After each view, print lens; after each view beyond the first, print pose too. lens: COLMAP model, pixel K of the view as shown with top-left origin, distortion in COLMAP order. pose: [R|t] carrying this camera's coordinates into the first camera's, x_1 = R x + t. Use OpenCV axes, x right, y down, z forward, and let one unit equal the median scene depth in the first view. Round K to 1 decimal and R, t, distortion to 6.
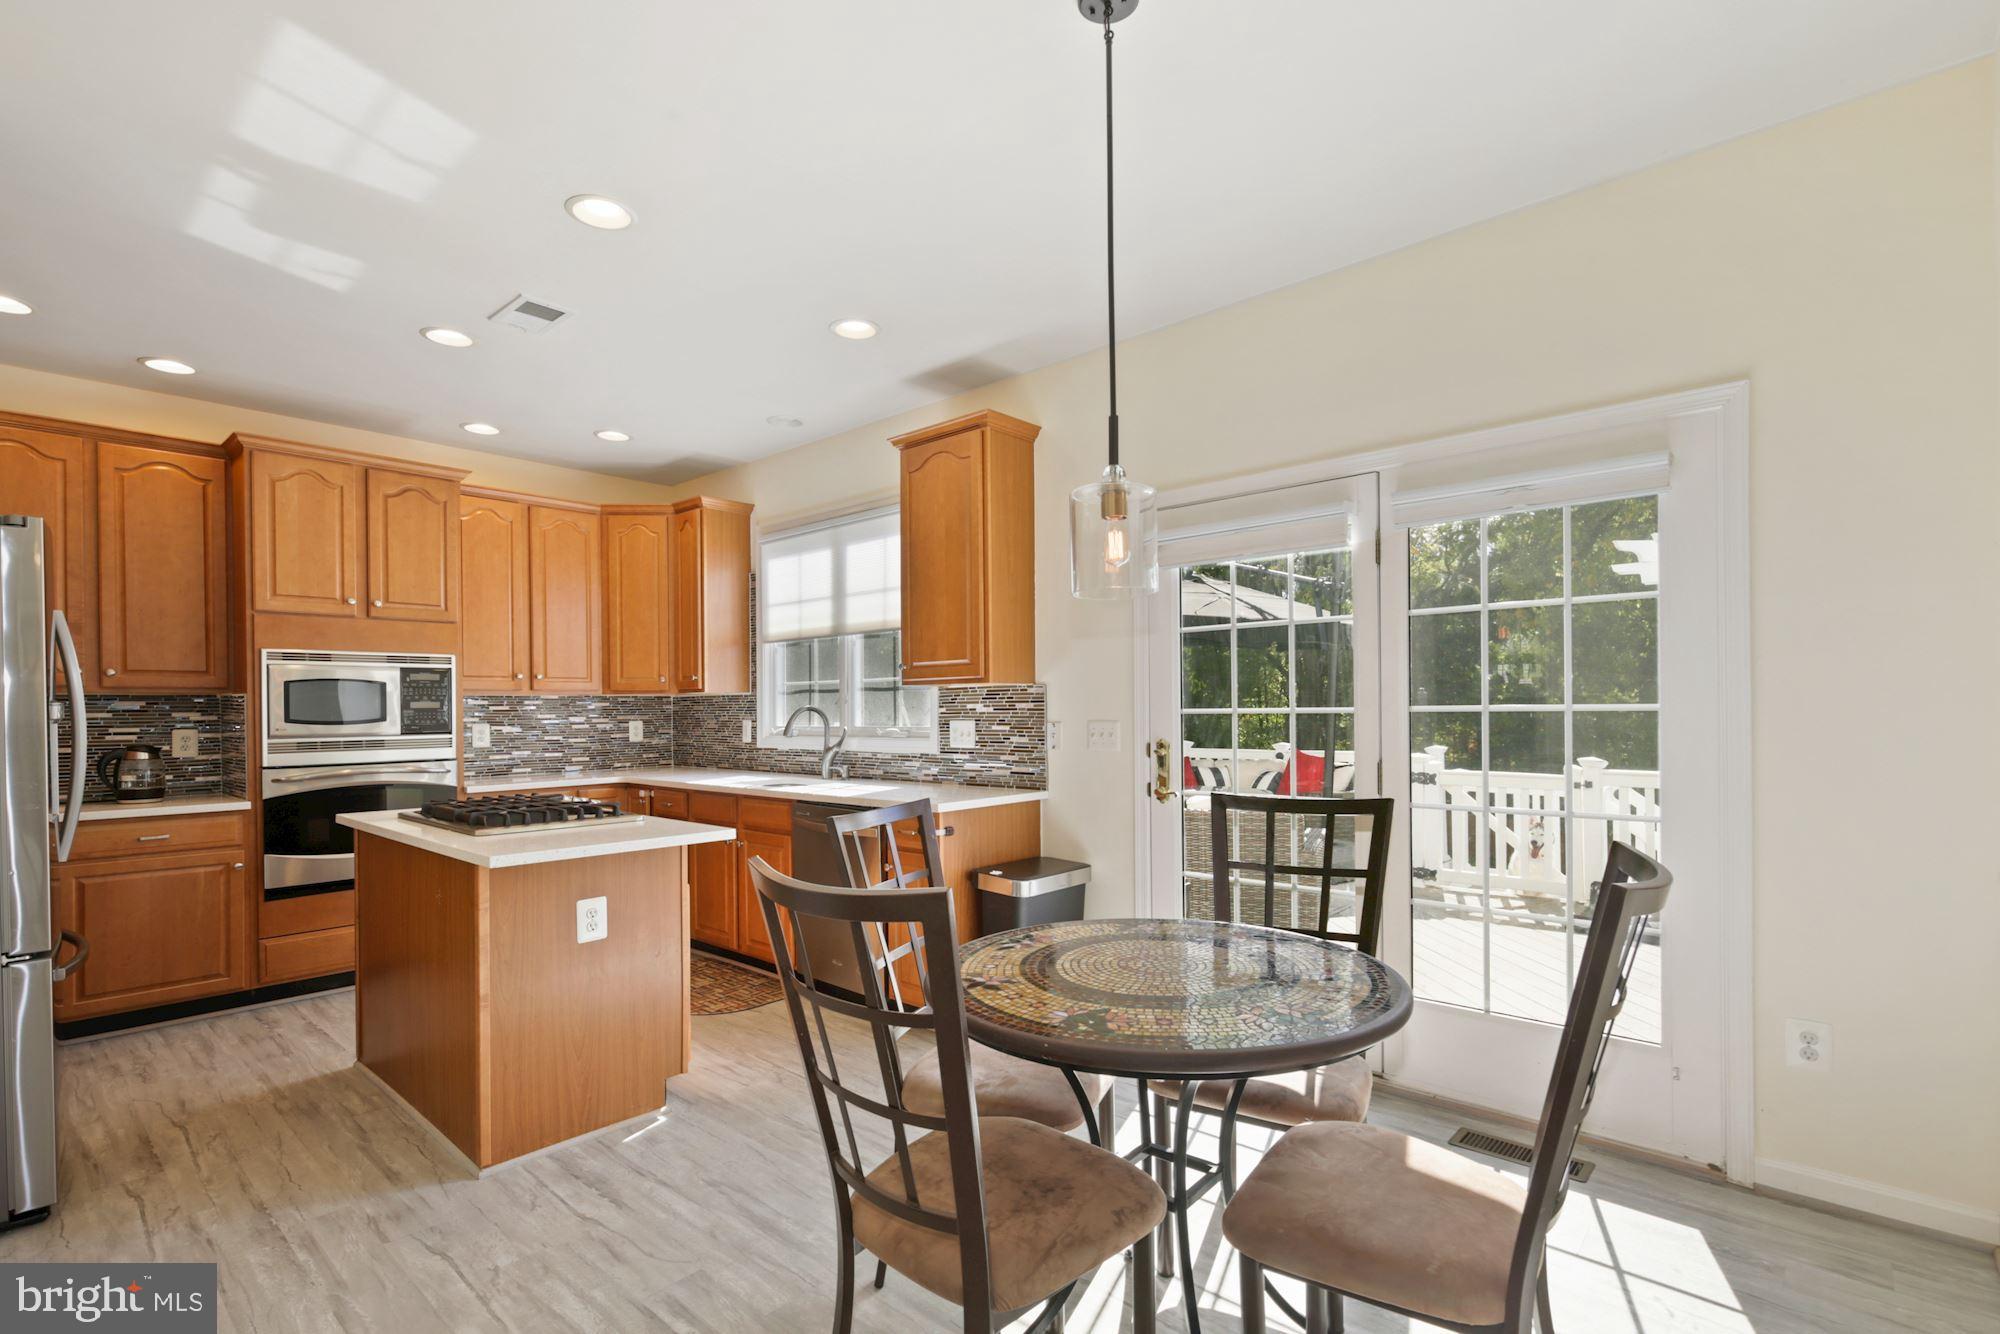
lens RADIAL K [[925.8, 0, 1004.1], [0, 925.8, 711.6], [0, 0, 1]] dist [-0.004029, -0.000822]
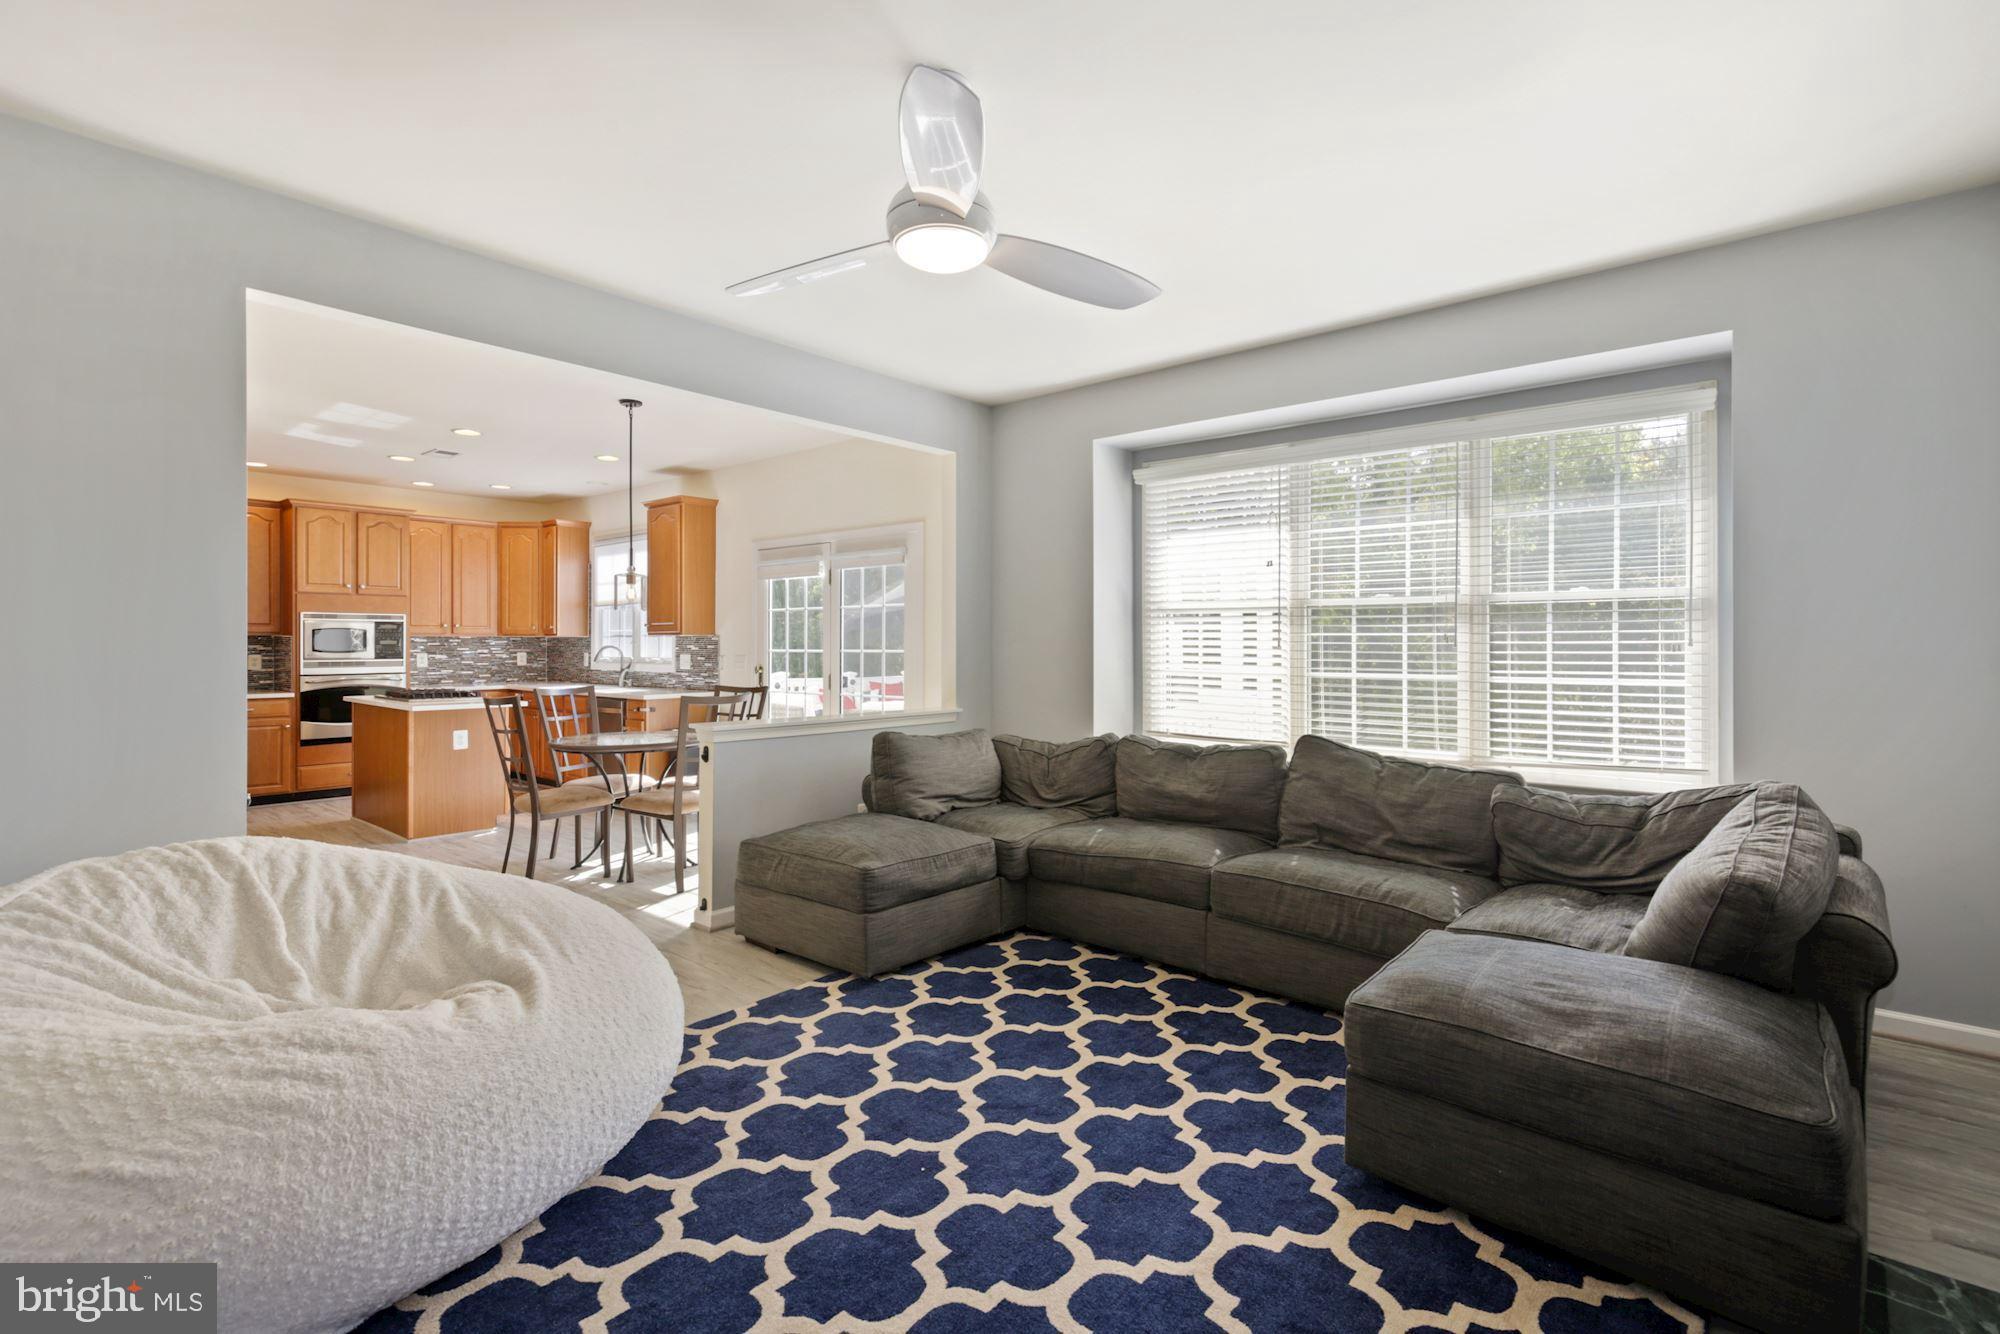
lens RADIAL K [[939.3, 0, 999.2], [0, 939.3, 644.0], [0, 0, 1]] dist [-0.000027, -0.000283]
pose [[0.999787, 0.011060, 0.017439, 0.553198], [-0.011028, 0.999937, -0.001952, -0.014357], [-0.017459, 0.001759, 0.999846, -0.885344]]
